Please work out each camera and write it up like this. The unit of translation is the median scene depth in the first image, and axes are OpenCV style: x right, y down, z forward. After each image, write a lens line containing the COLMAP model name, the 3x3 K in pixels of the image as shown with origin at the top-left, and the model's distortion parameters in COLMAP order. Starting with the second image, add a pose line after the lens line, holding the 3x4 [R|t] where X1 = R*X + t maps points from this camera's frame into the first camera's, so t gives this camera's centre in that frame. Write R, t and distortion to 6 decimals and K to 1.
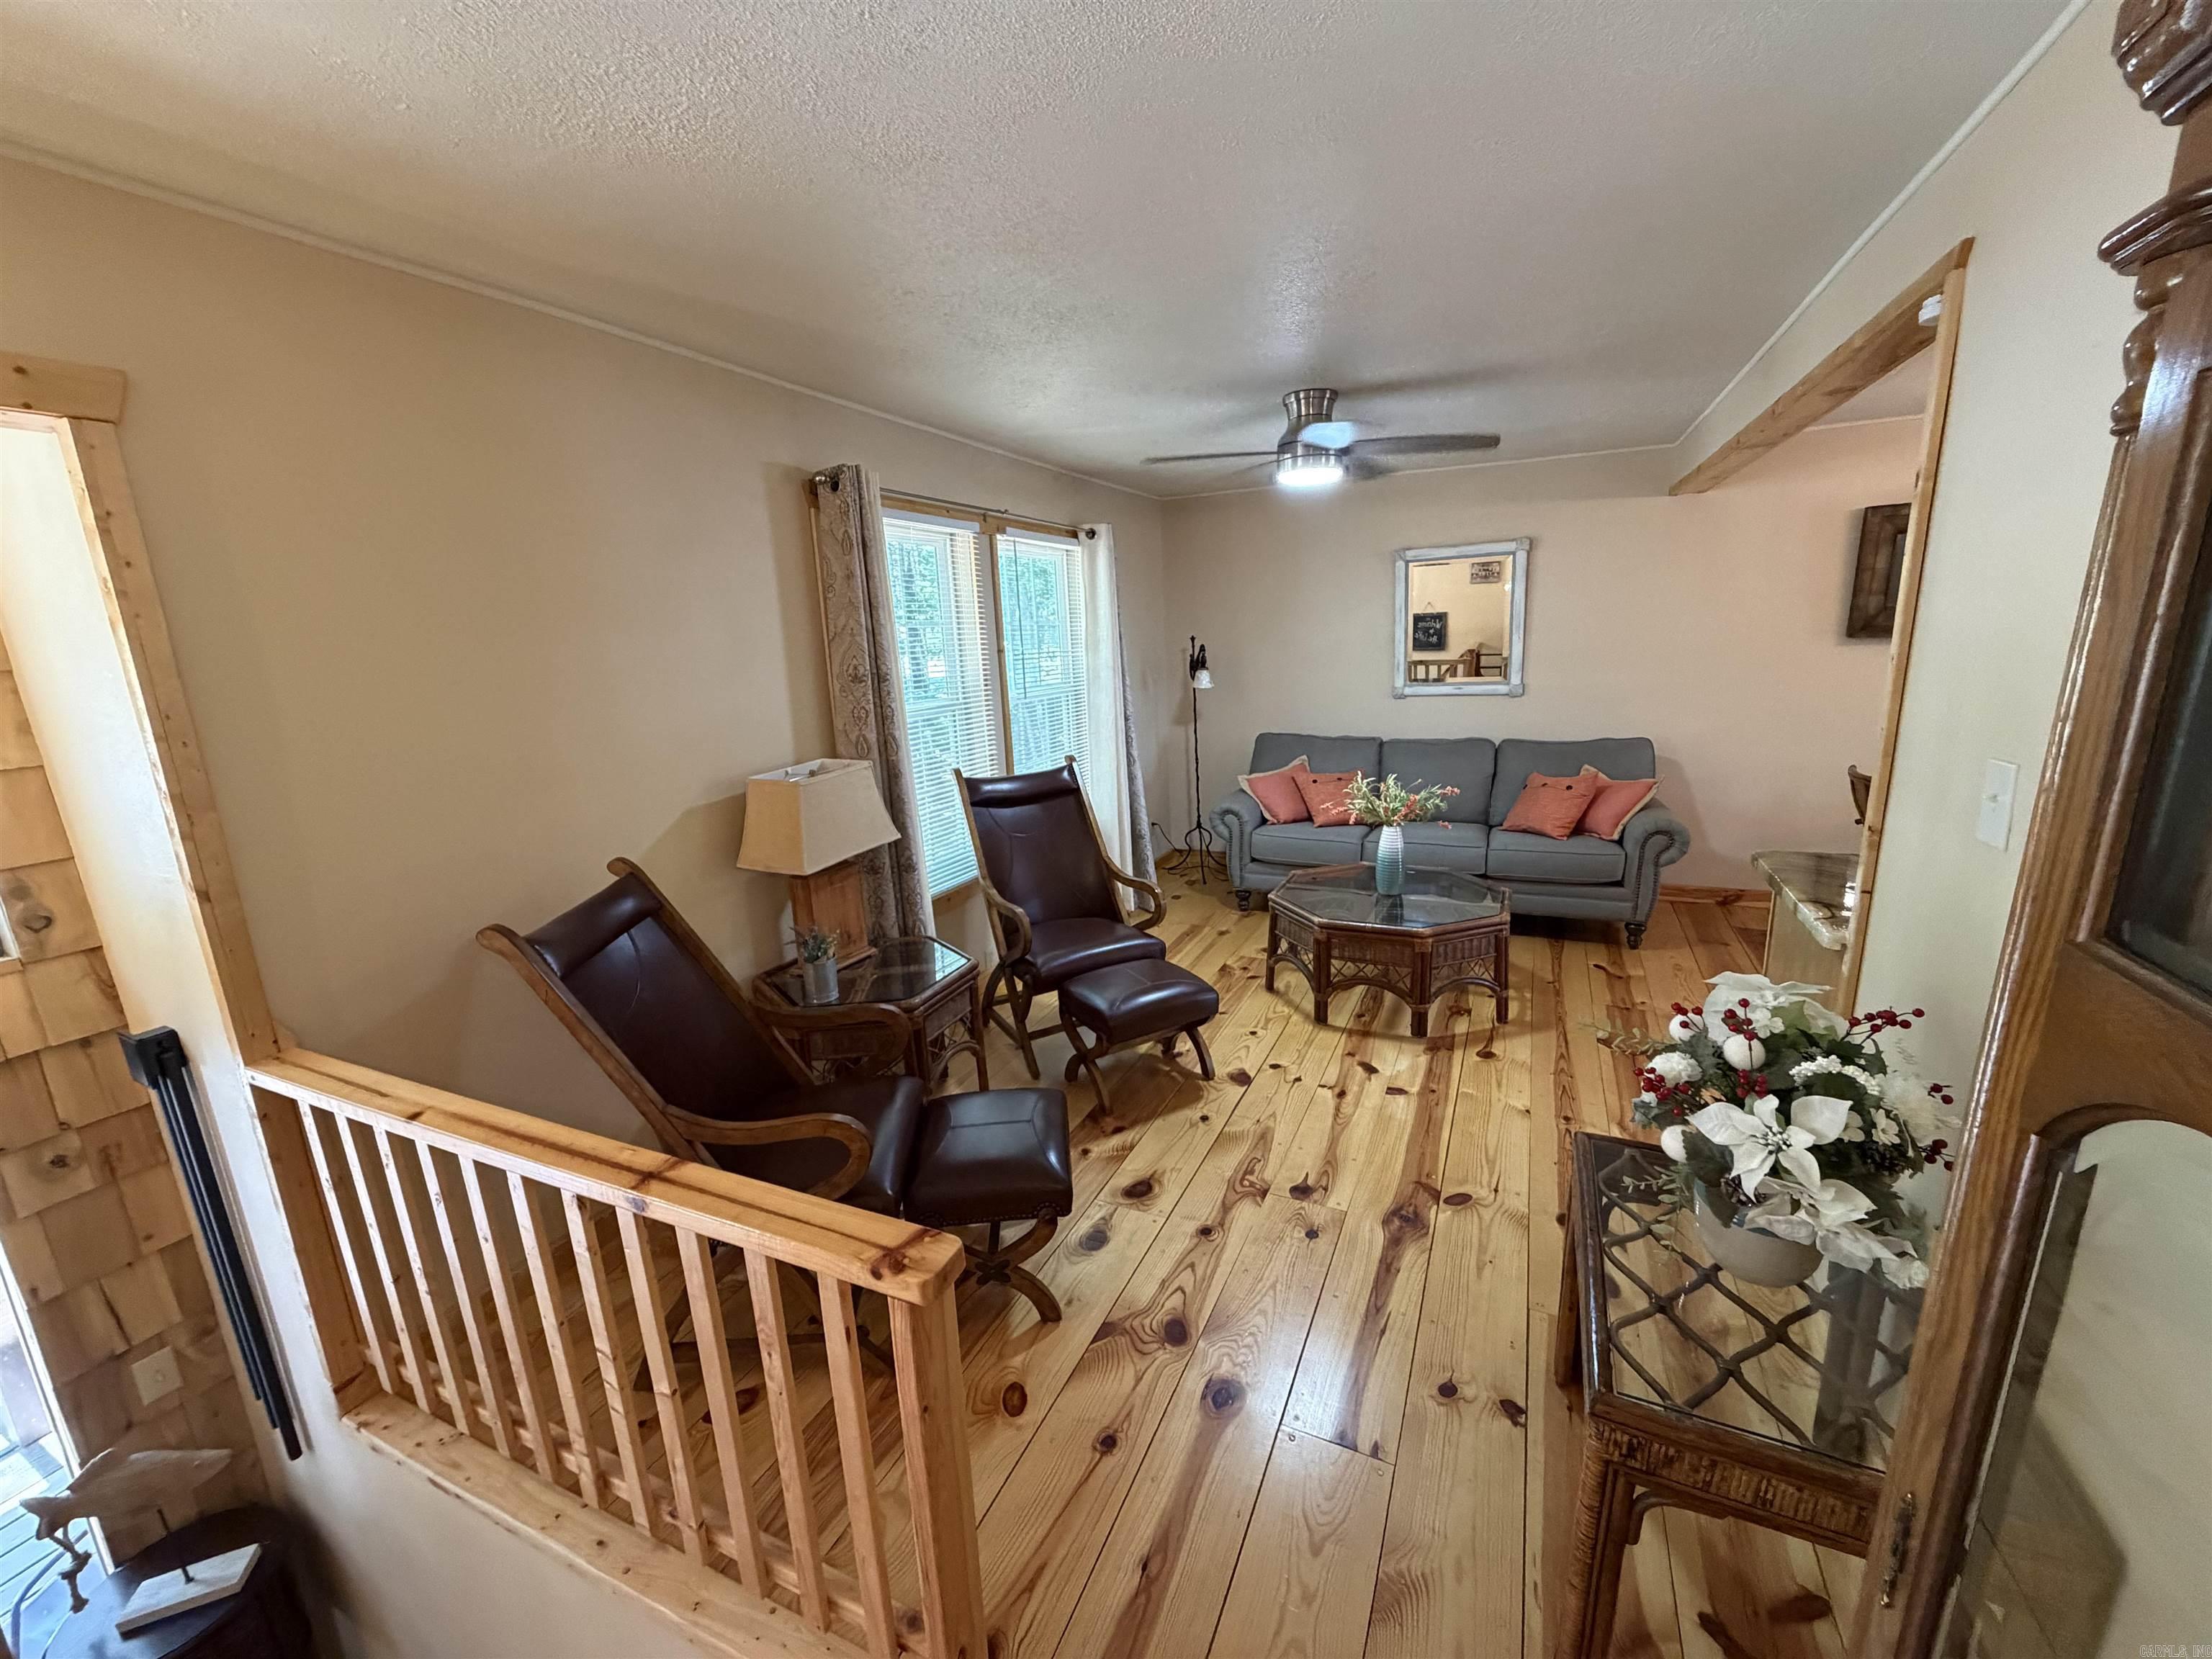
lens RADIAL K [[882.7, 0, 1101.0], [0, 882.7, 827.6], [0, 0, 1]] dist [0.001479, 0.000072]
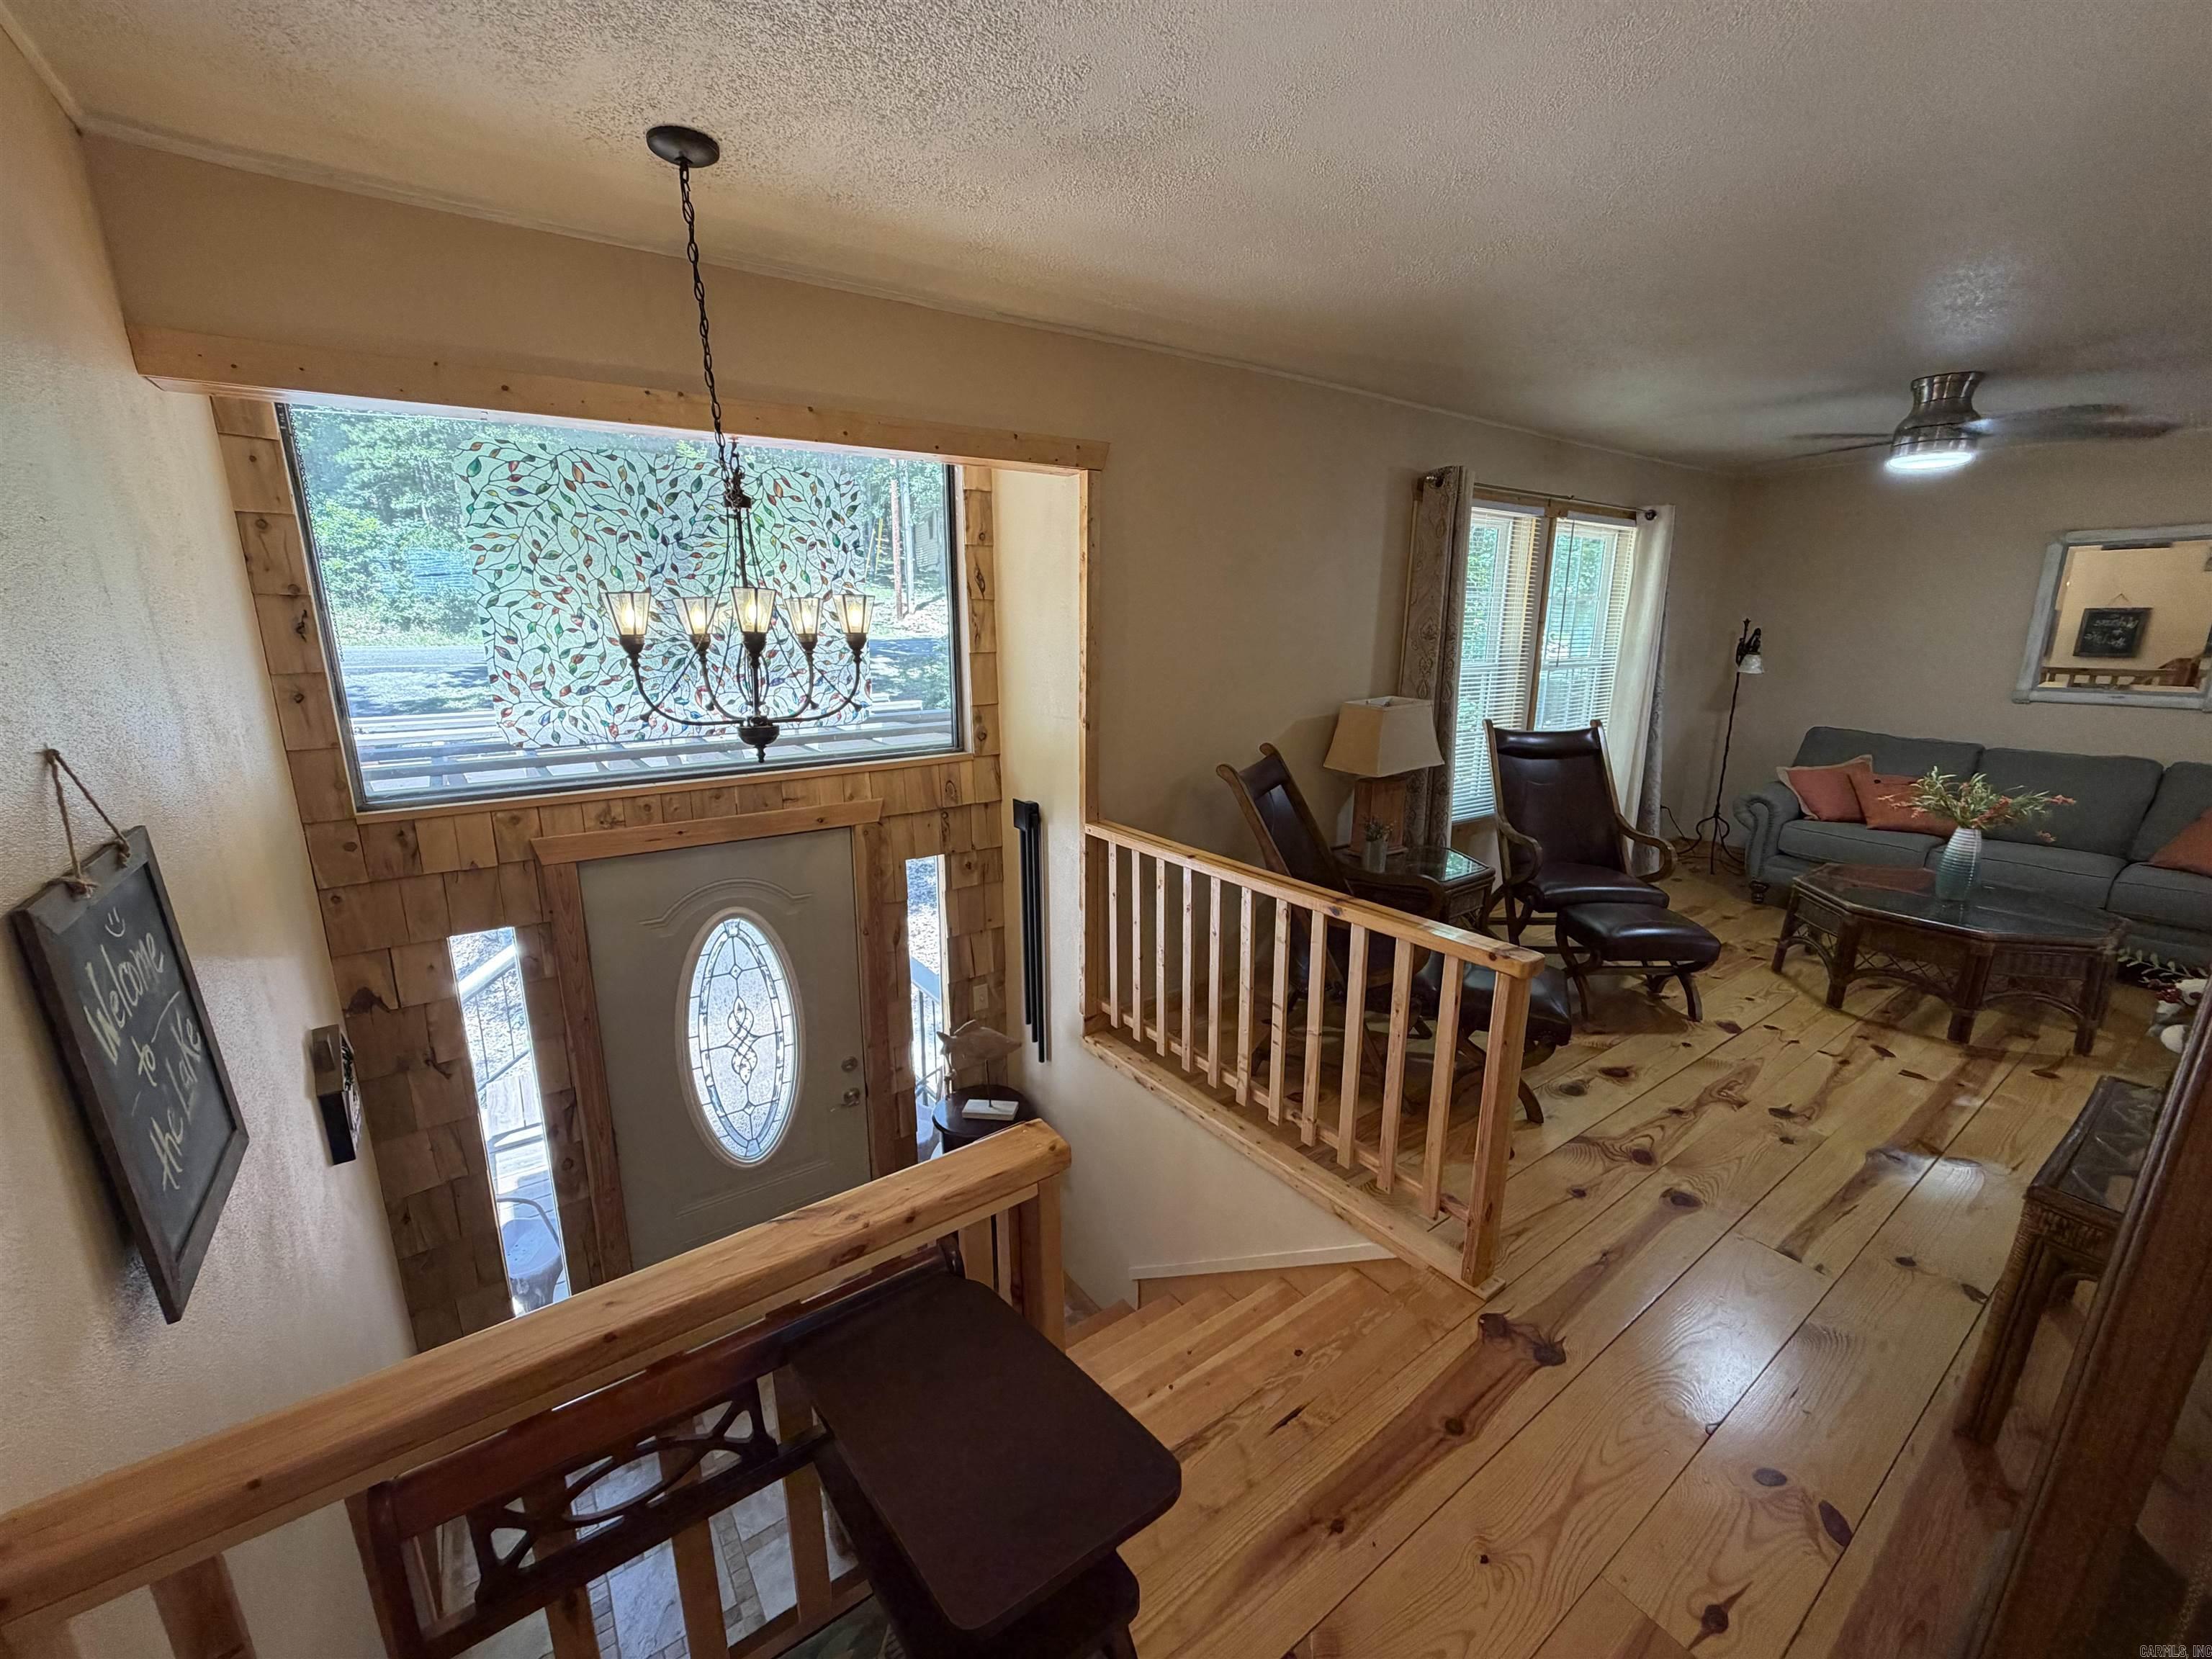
lens RADIAL K [[882.7, 0, 1101.0], [0, 882.7, 827.6], [0, 0, 1]] dist [0.001479, 0.000072]
pose [[0.873265, 0.160656, -0.459998, -0.053396], [-0.146480, 0.986968, 0.066623, 0.078132], [0.464706, 0.009201, 0.885417, -0.303594]]
